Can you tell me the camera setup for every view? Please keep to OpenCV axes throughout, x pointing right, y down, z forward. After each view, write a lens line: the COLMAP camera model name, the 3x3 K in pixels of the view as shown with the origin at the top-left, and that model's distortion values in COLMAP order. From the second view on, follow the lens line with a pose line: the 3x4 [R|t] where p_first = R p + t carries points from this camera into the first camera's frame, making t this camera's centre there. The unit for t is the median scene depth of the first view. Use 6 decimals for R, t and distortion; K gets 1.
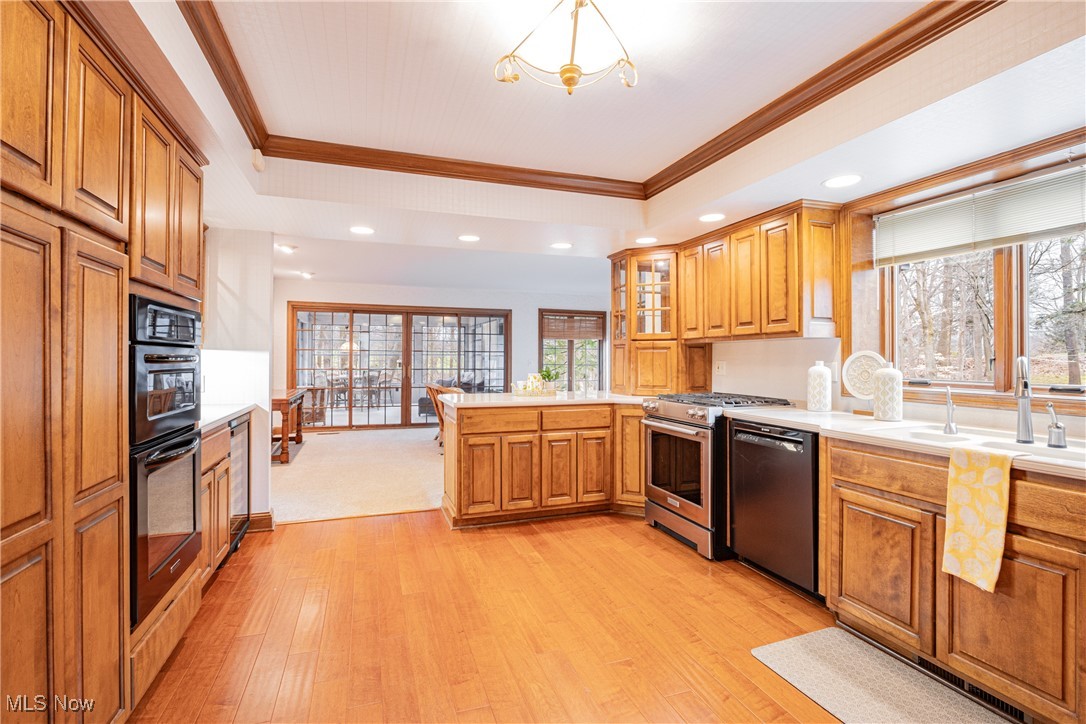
lens RADIAL K [[501.2, 0, 539.2], [0, 501.2, 358.9], [0, 0, 1]] dist [-0.017634, 0.001679]
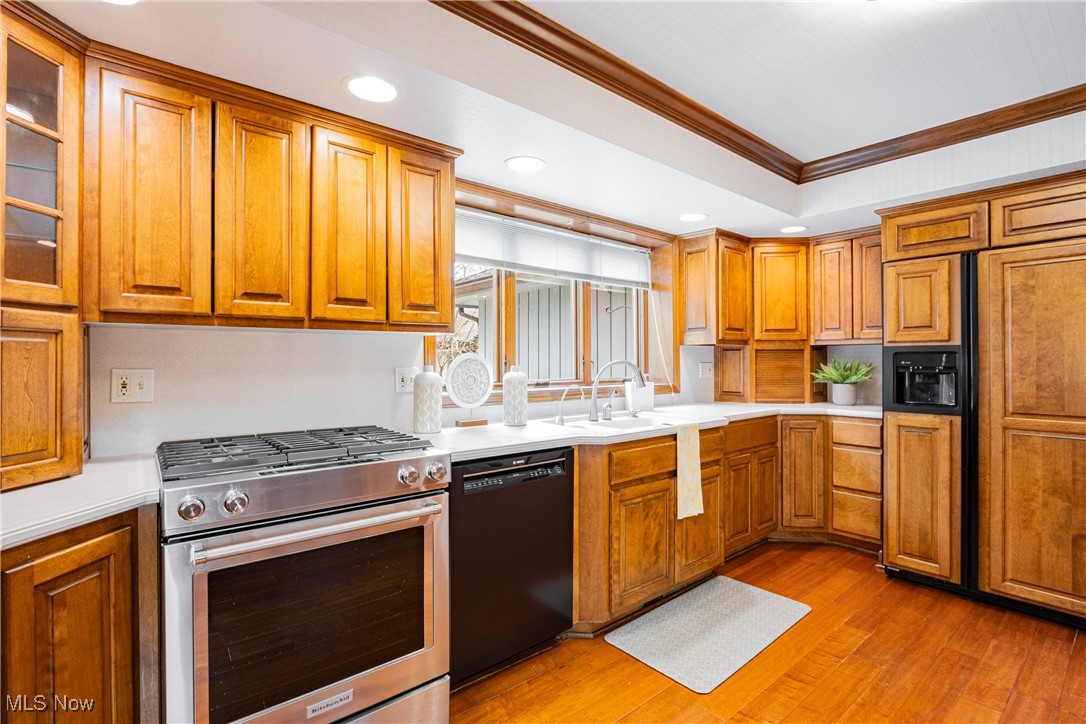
lens RADIAL K [[501.2, 0, 549.8], [0, 501.2, 361.3], [0, 0, 1]] dist [-0.017634, 0.001679]
pose [[-0.356908, 0.002163, 0.934137, -0.234035], [0.004056, 0.999991, -0.000766, -0.001671], [-0.934131, 0.003516, -0.356913, 1.211480]]
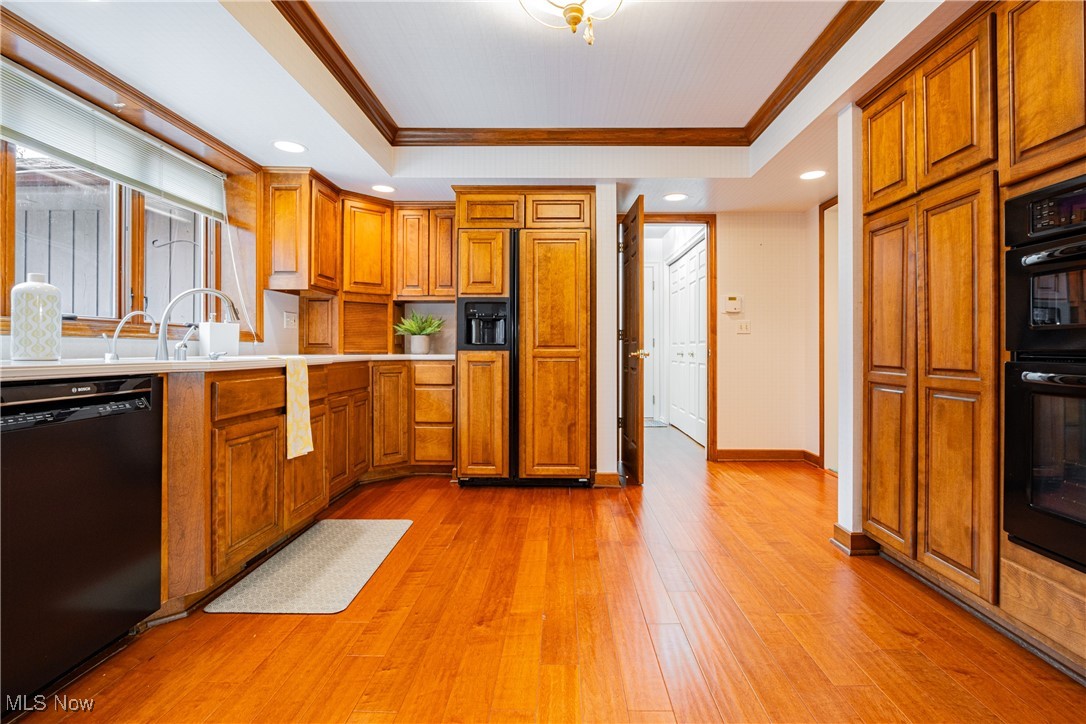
lens RADIAL K [[501.2, 0, 558.3], [0, 501.2, 346.1], [0, 0, 1]] dist [-0.017634, 0.001679]
pose [[-0.944011, 0.000399, 0.329914, -0.170987], [0.000099, 1.000000, -0.000927, 0.096955], [-0.329915, -0.000843, -0.944010, 1.309484]]
